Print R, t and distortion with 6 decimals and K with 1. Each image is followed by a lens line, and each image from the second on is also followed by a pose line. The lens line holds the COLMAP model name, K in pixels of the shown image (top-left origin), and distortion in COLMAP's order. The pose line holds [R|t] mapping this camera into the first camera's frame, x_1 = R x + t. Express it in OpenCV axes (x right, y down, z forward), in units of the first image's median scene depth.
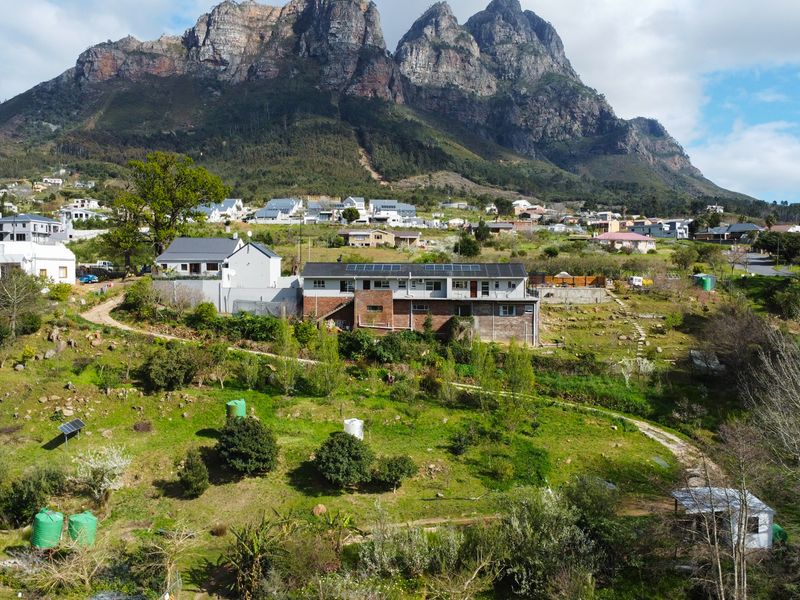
lens RADIAL K [[772.8, 0, 400.0], [0, 772.8, 300.0], [0, 0, 1]] dist [-0.013858, -0.043157]
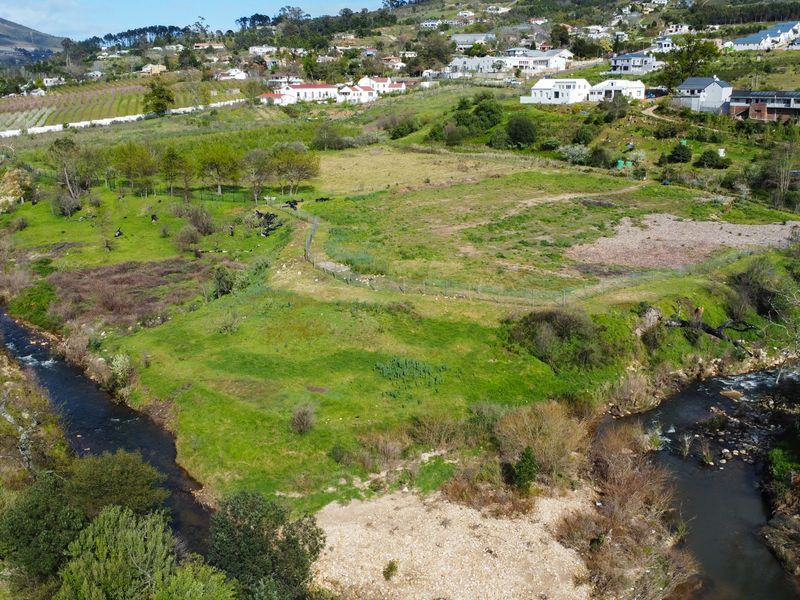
lens RADIAL K [[772.8, 0, 400.0], [0, 772.8, 300.0], [0, 0, 1]] dist [-0.013858, -0.043157]
pose [[0.739317, 0.173156, -0.650713, 0.780026], [-0.009249, 0.968891, 0.247316, 0.000160], [0.673294, -0.176826, 0.717919, -1.518300]]
